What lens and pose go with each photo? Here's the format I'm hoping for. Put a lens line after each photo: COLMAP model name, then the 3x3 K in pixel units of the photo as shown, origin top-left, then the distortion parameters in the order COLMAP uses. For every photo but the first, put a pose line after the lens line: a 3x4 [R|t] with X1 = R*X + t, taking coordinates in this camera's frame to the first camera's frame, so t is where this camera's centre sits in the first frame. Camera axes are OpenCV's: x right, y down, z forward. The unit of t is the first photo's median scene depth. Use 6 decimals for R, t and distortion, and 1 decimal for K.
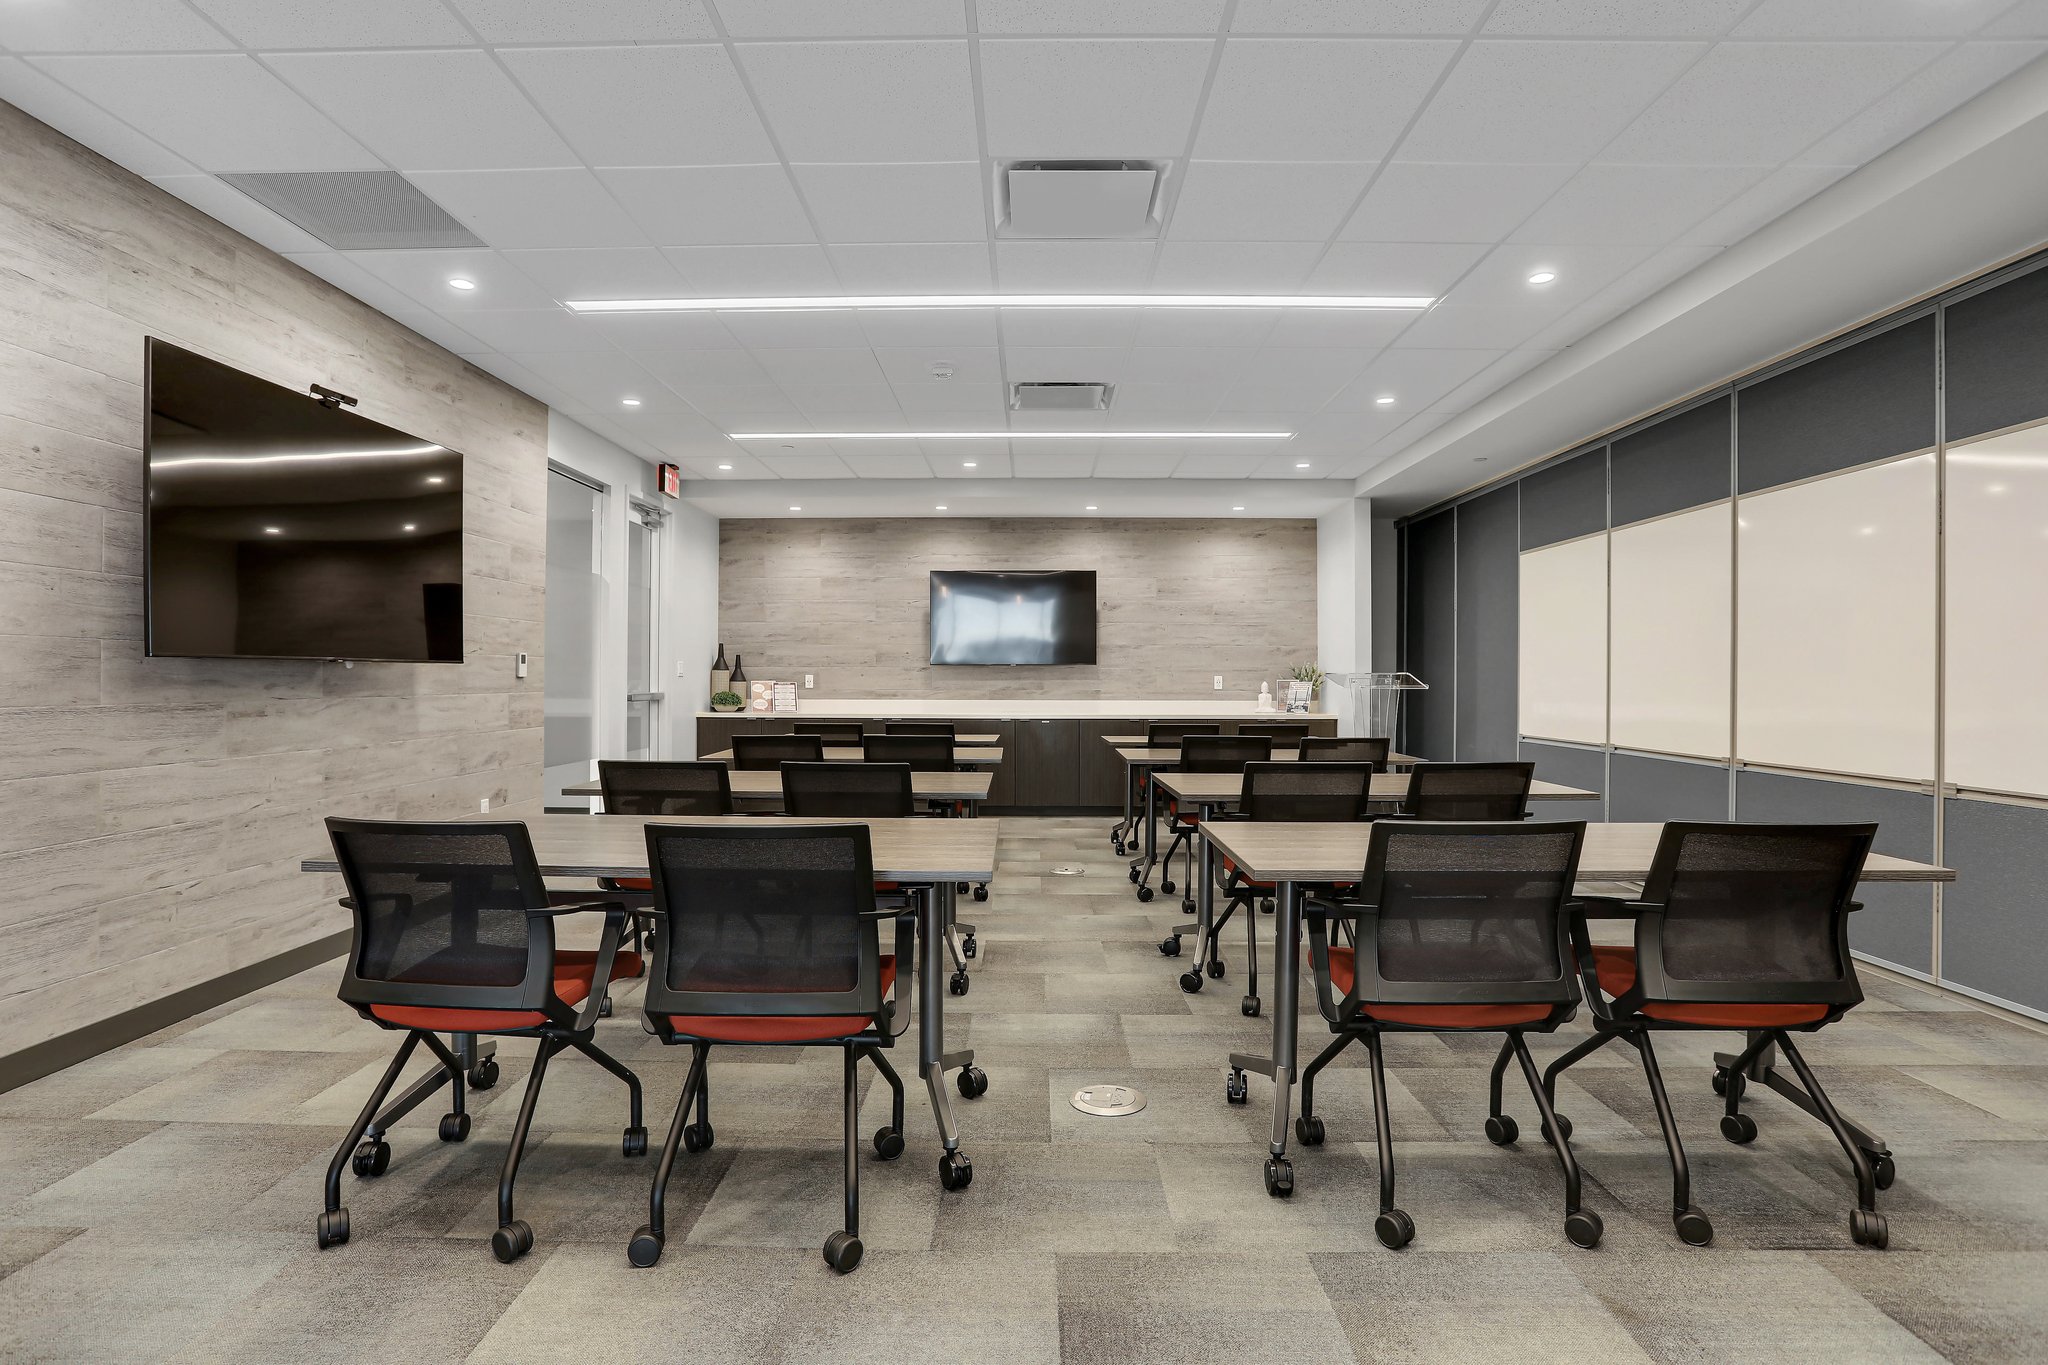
lens RADIAL K [[1035.1, 0, 1020.0], [0, 1035.1, 669.6], [0, 0, 1]] dist [0.023941, 0.007112]
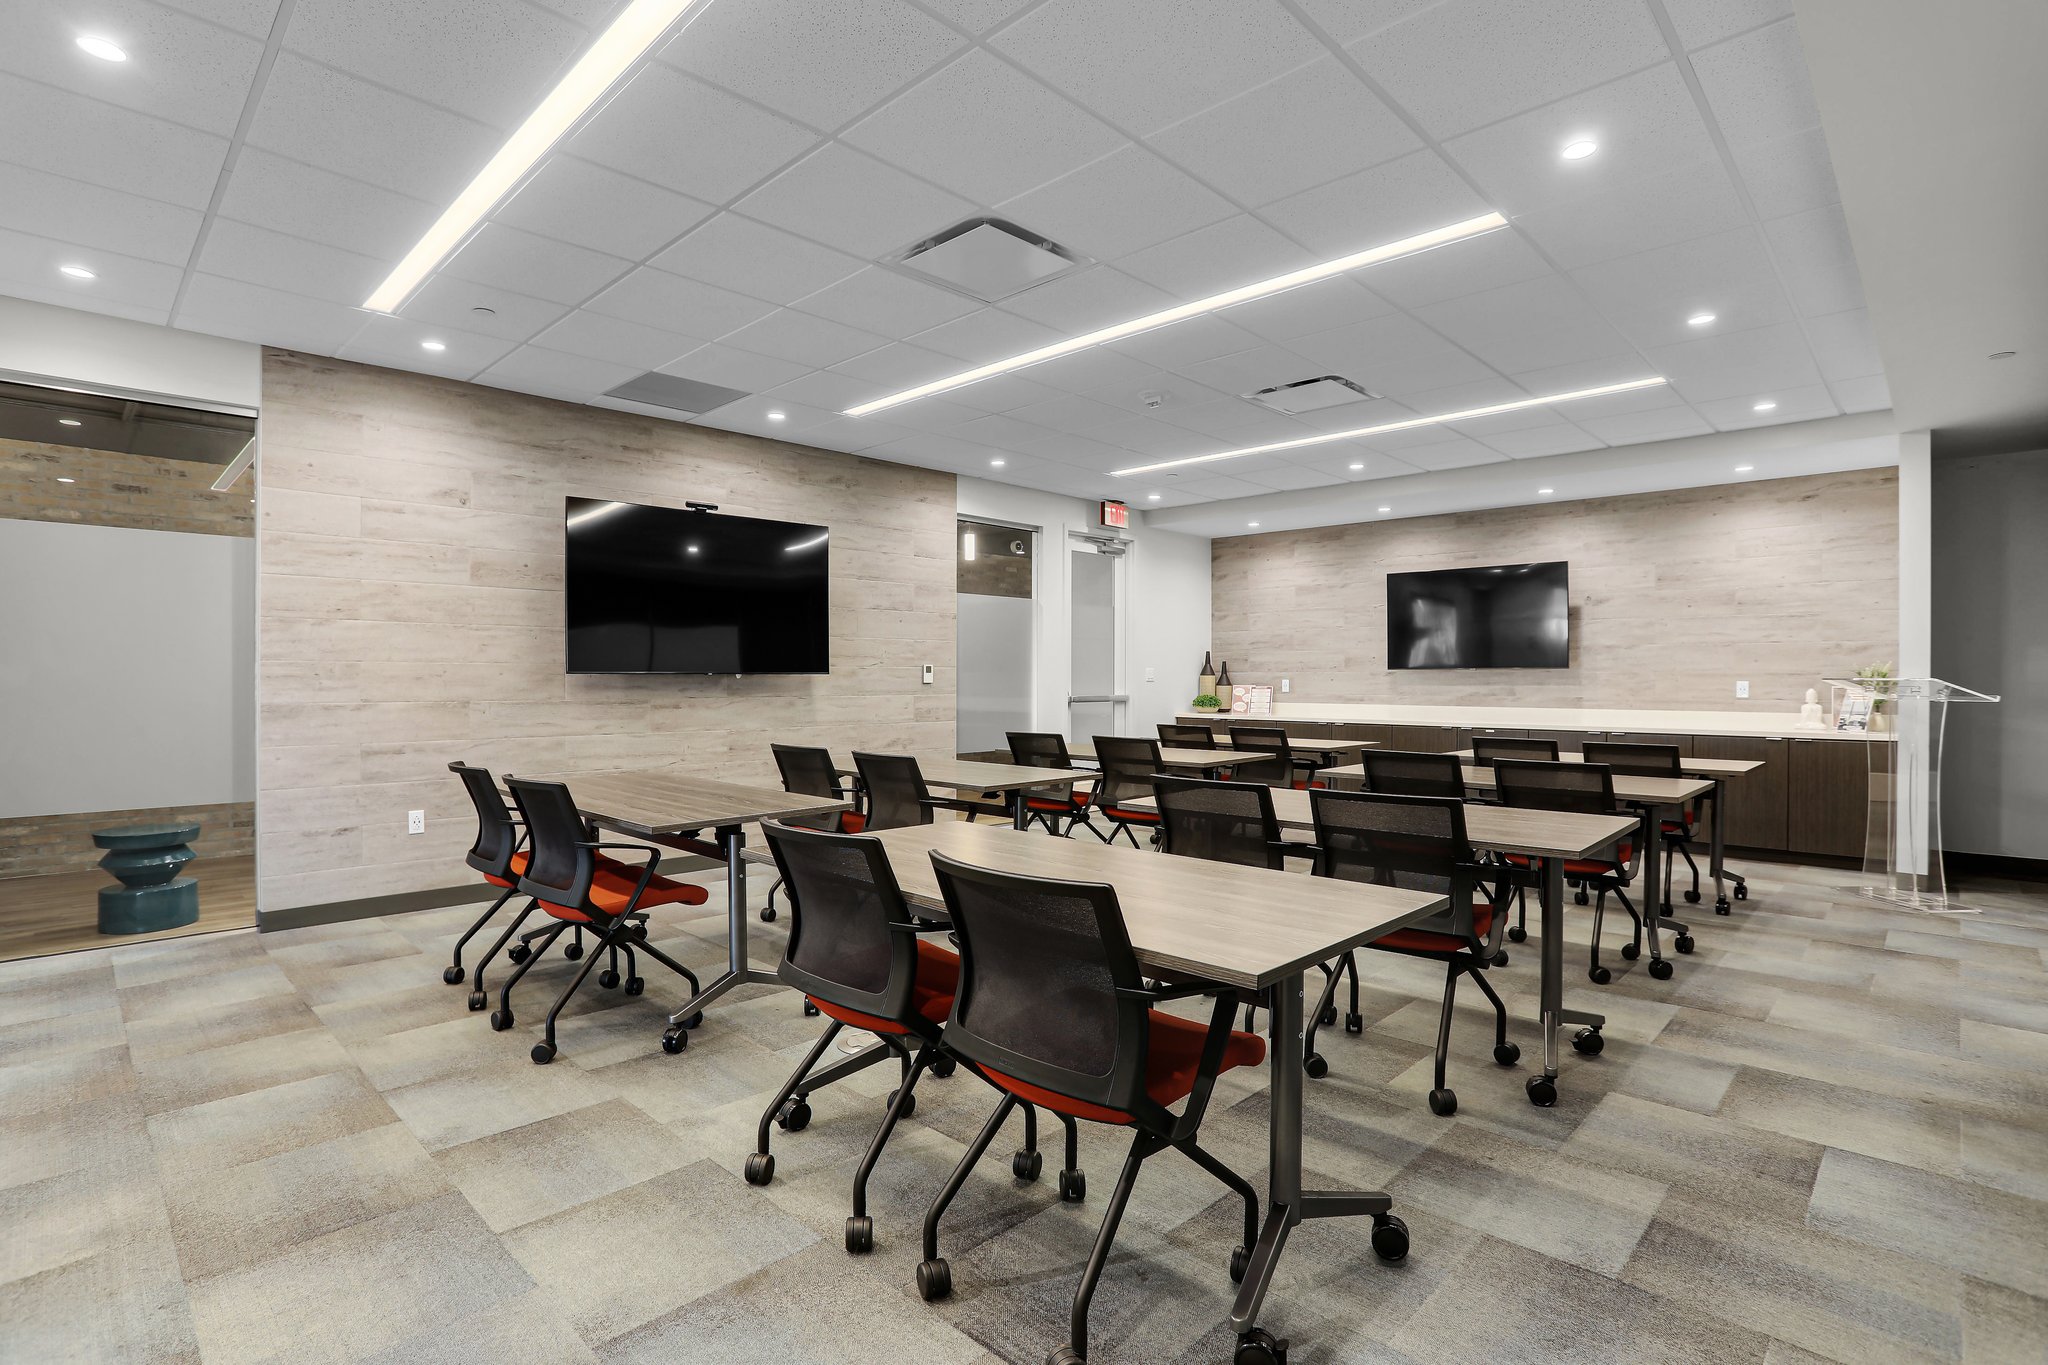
lens RADIAL K [[986.4, 0, 1016.2], [0, 986.4, 693.9], [0, 0, 1]] dist [-0.025592, 0.009324]
pose [[0.760200, 0.009281, -0.649623, 0.257322], [0.005274, 0.999777, 0.020455, -0.002443], [0.649668, -0.018976, 0.759981, 0.068051]]
